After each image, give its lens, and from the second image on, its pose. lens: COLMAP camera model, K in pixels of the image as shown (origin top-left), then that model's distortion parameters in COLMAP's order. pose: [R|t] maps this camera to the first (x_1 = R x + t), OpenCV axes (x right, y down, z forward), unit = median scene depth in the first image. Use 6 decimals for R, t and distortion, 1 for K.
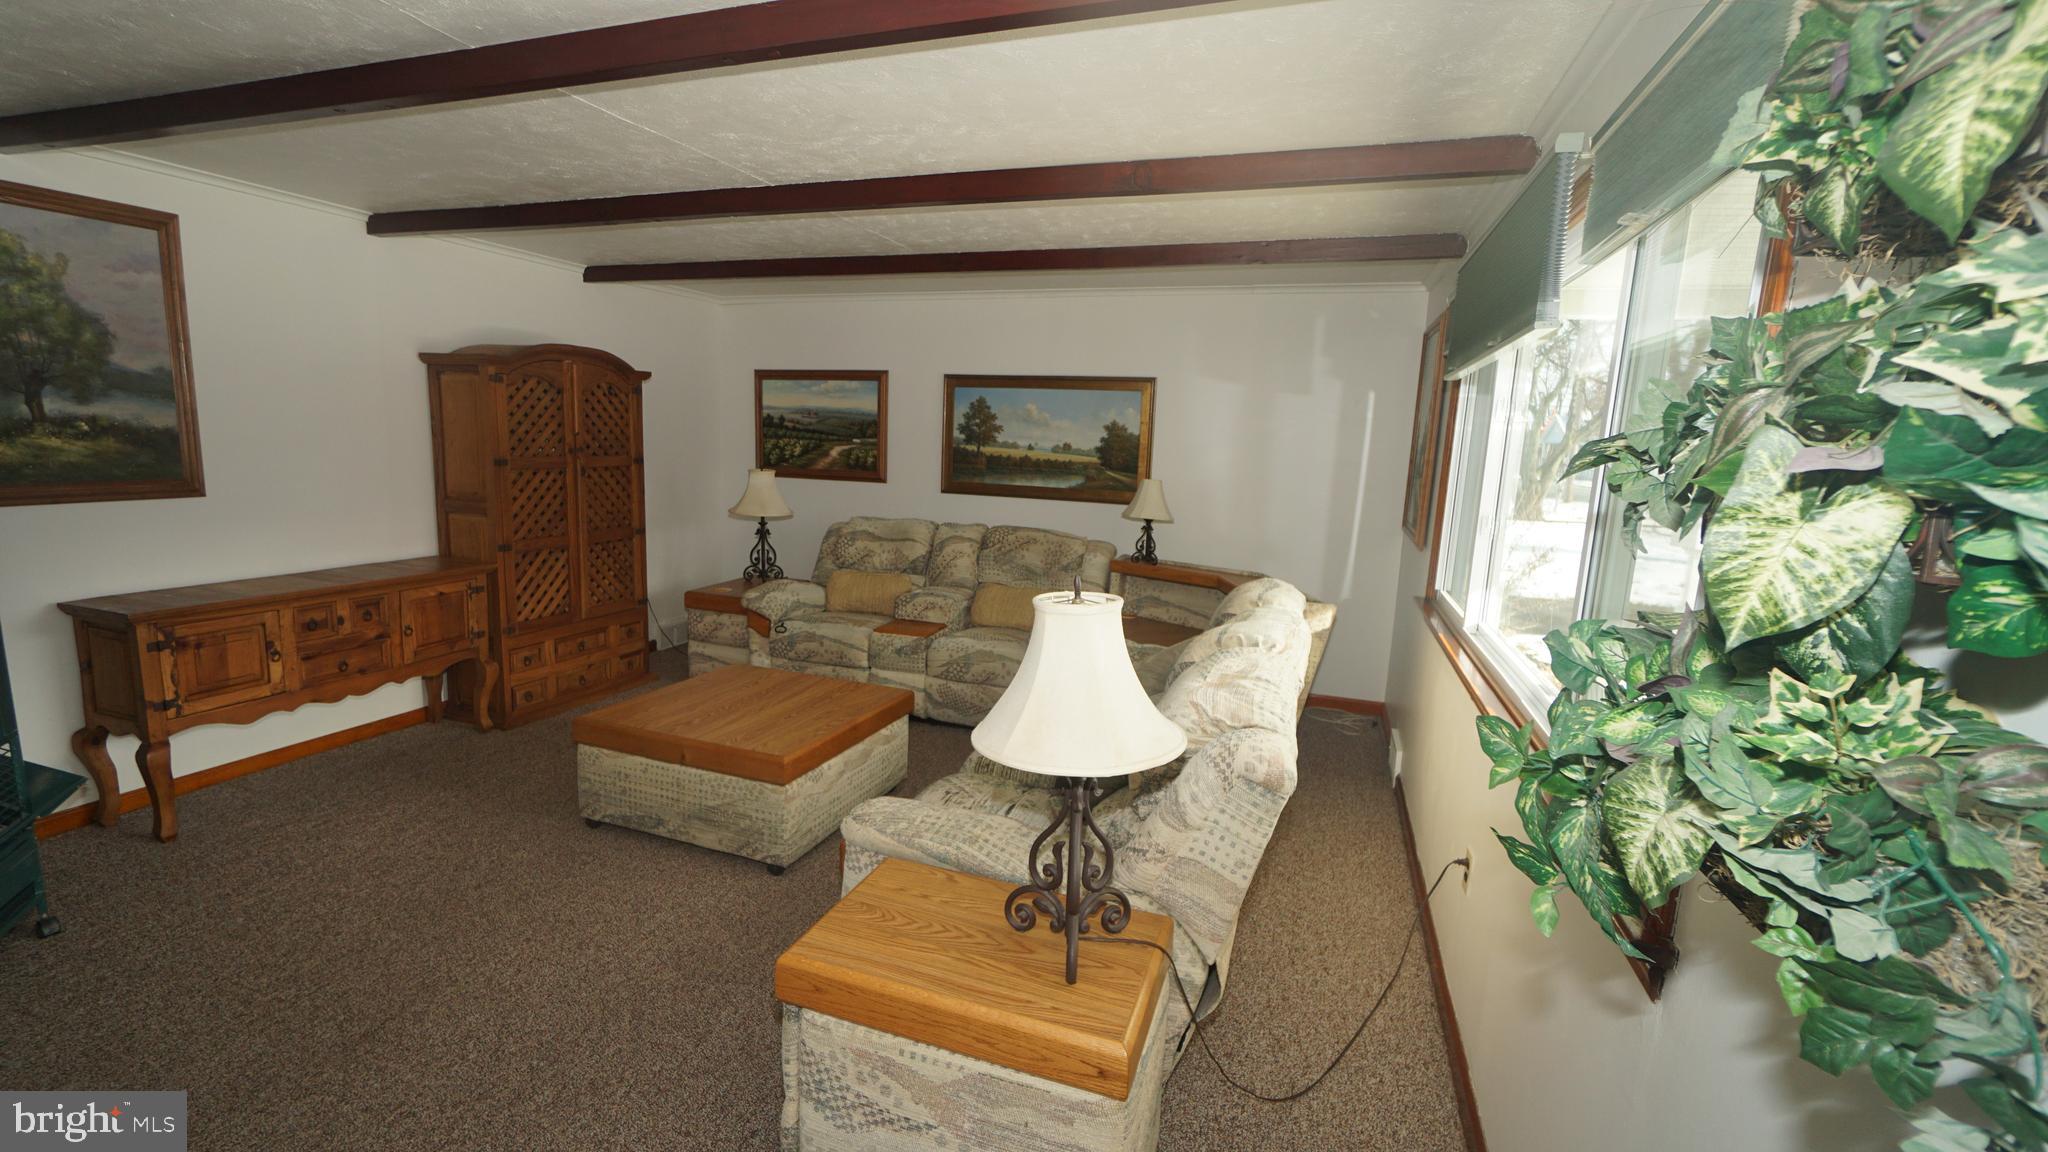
lens RADIAL K [[875.4, 0, 995.2], [0, 875.4, 573.7], [0, 0, 1]] dist [-0.018934, 0.008278]
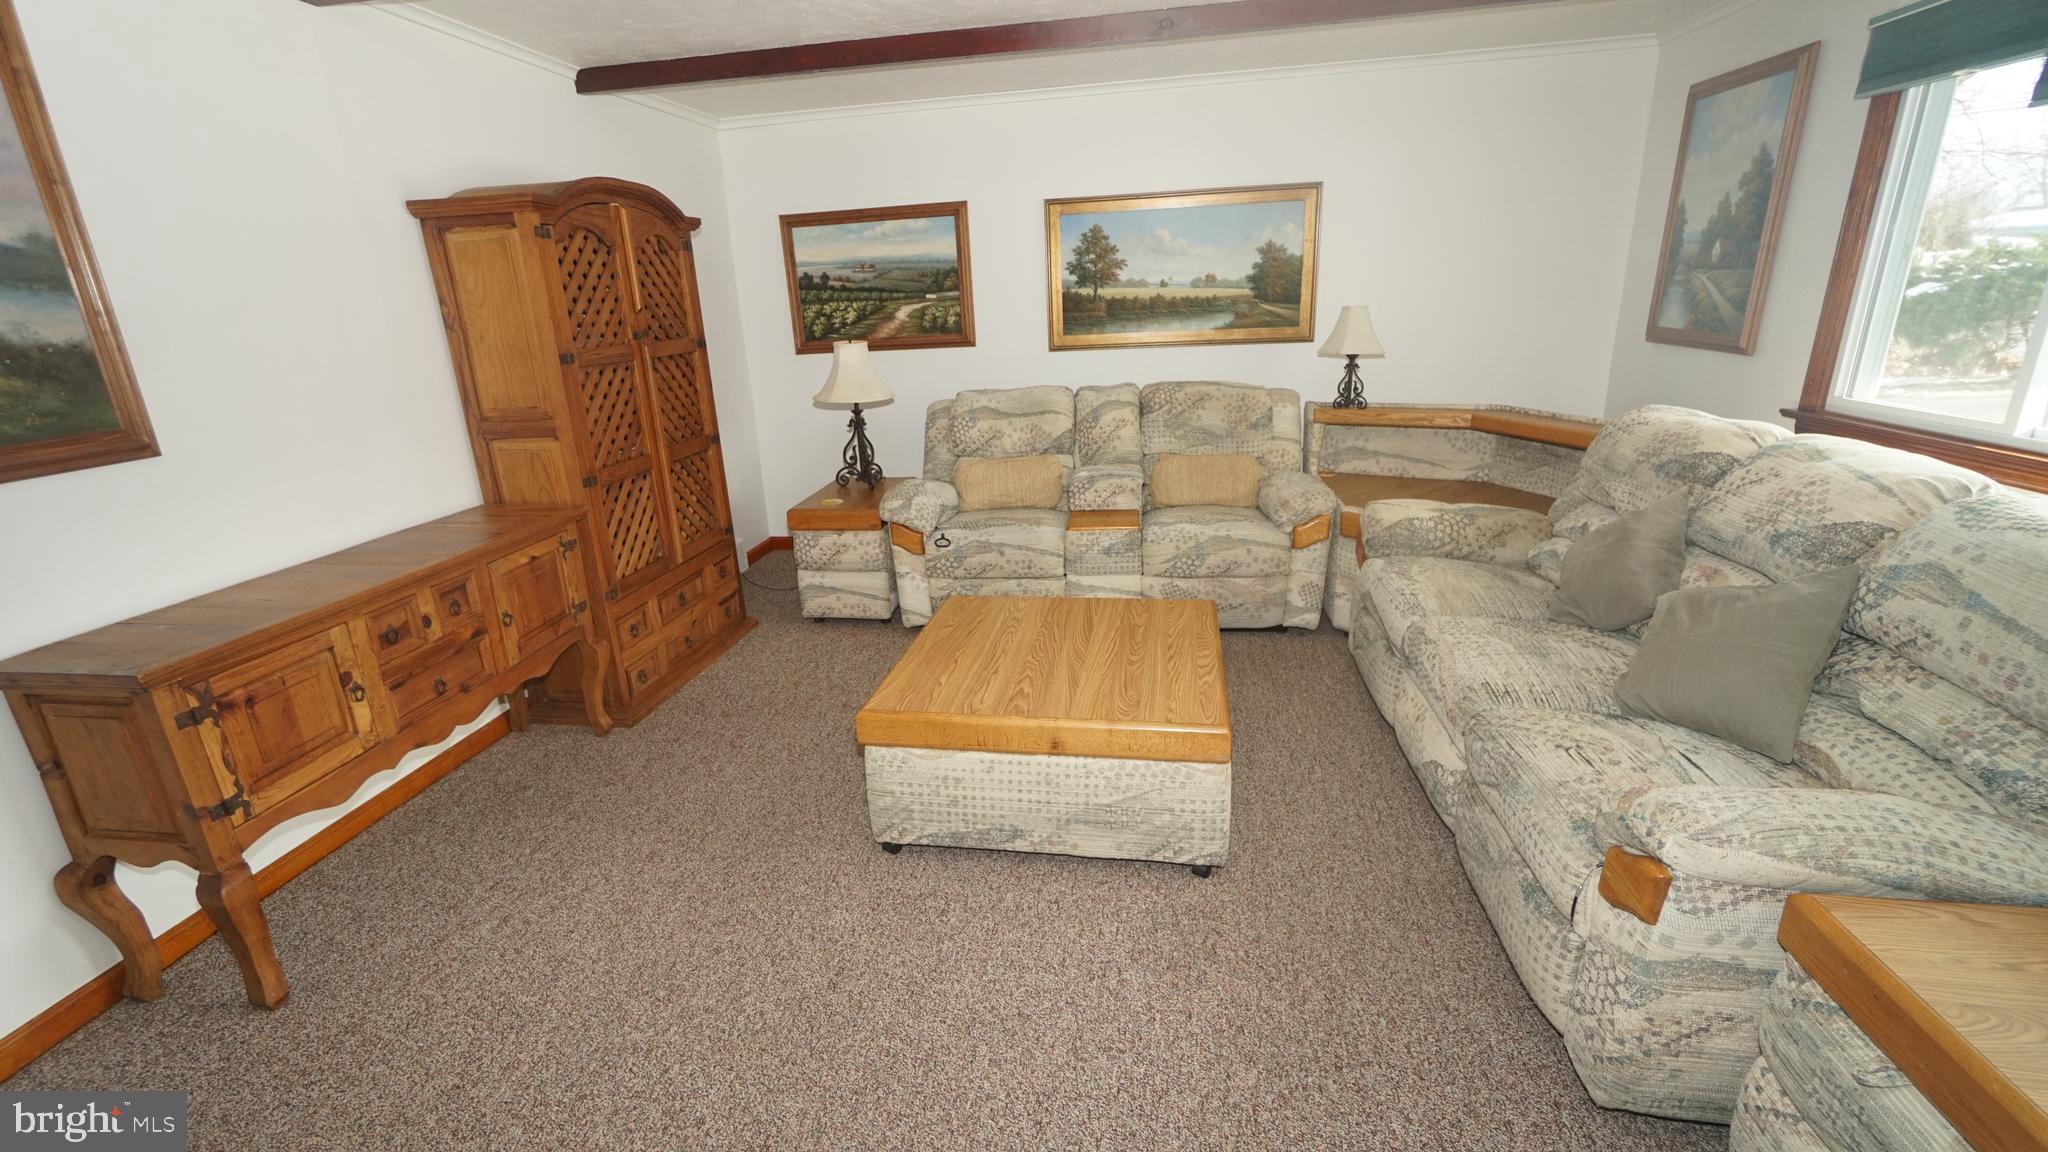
lens RADIAL K [[875.4, 0, 995.2], [0, 875.4, 573.7], [0, 0, 1]] dist [-0.018934, 0.008278]
pose [[0.979572, -0.136082, 0.148057, -0.309912], [0.112533, 0.981128, 0.157240, -0.026857], [-0.166661, -0.137367, 0.976399, 0.211928]]
